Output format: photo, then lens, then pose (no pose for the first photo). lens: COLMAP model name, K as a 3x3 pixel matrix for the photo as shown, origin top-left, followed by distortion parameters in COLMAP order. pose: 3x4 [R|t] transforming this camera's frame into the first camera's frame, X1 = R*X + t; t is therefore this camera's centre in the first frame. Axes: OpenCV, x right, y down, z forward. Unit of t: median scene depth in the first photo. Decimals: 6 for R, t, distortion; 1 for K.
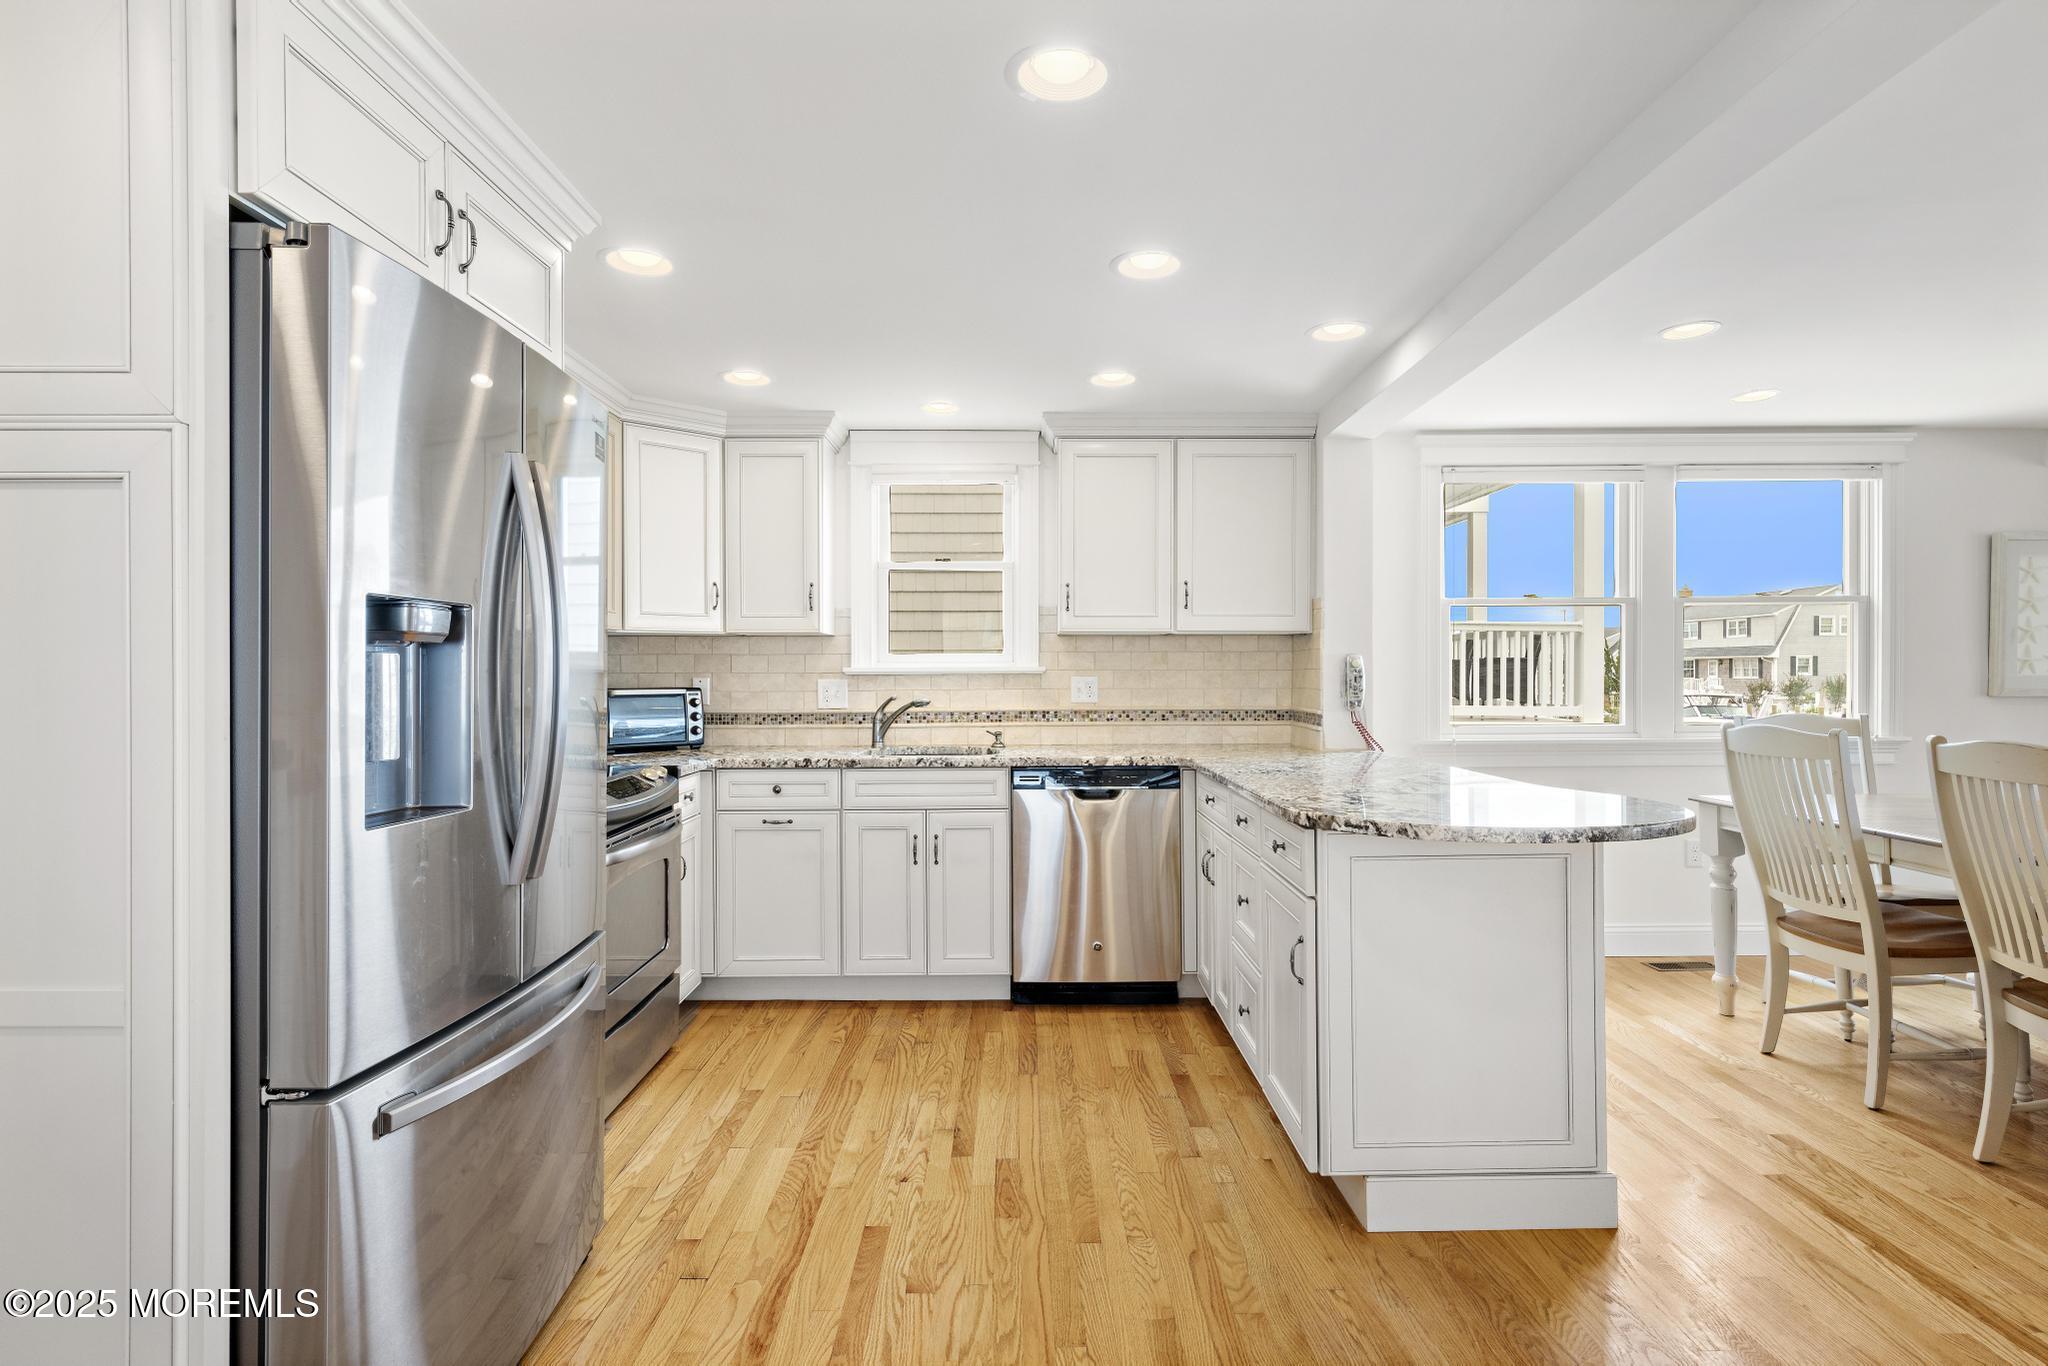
lens RADIAL K [[1052.2, 0, 1036.0], [0, 1052.2, 678.6], [0, 0, 1]] dist [-0.001612, 0.012225]
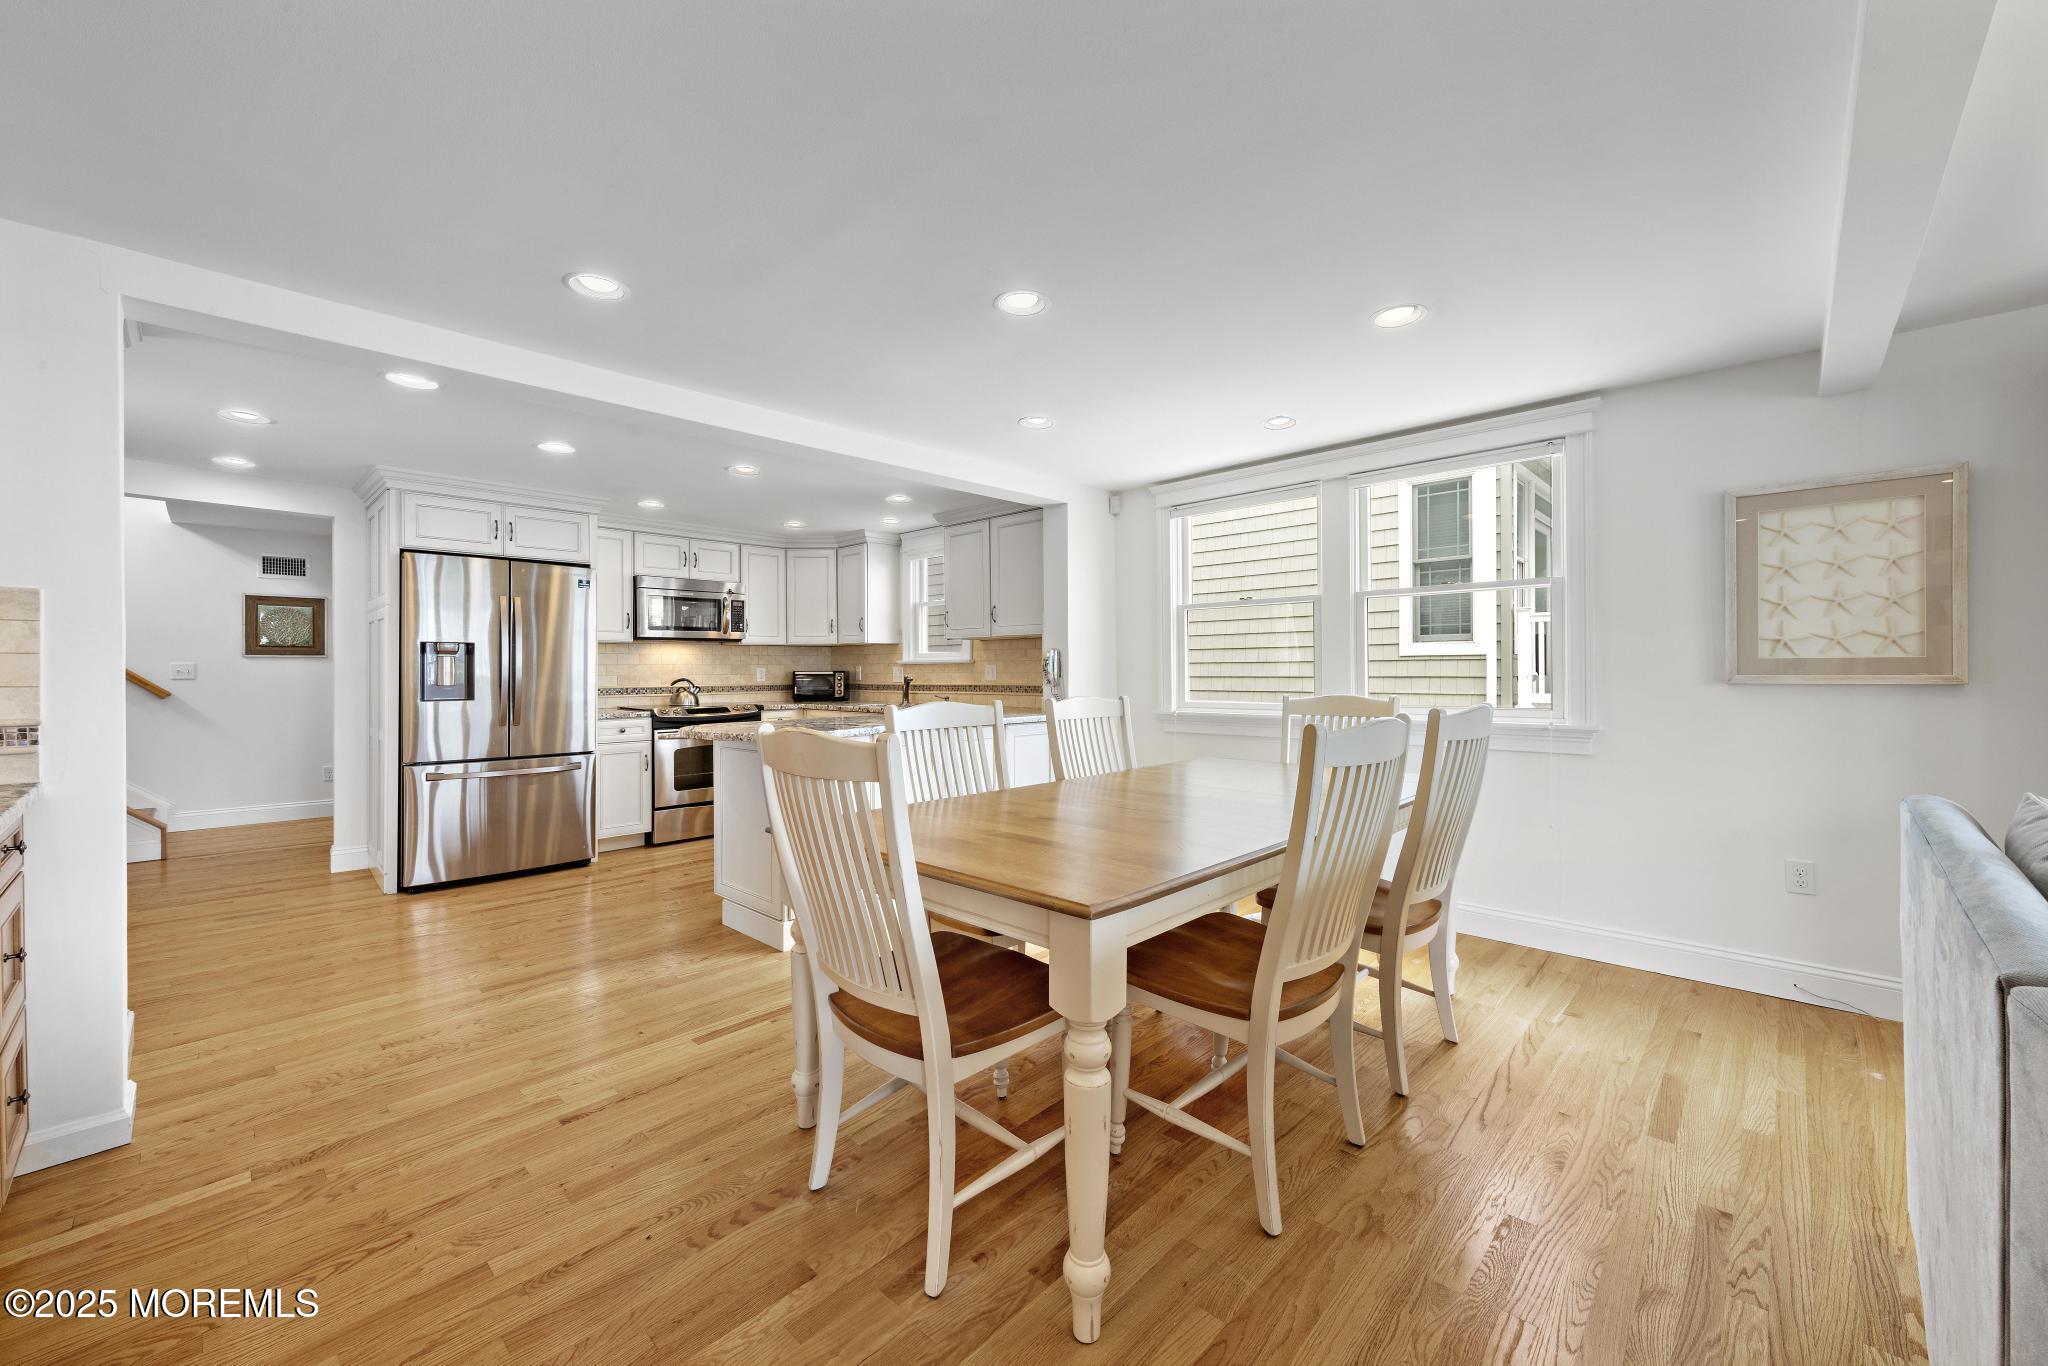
lens RADIAL K [[790.0, 0, 1020.9], [0, 790.0, 673.2], [0, 0, 1]] dist [-0.000660, -0.000121]
pose [[0.707890, 0.003510, -0.706314, 1.033444], [-0.002057, 0.999994, 0.002907, 0.007903], [0.706320, -0.000605, 0.707892, 0.167847]]
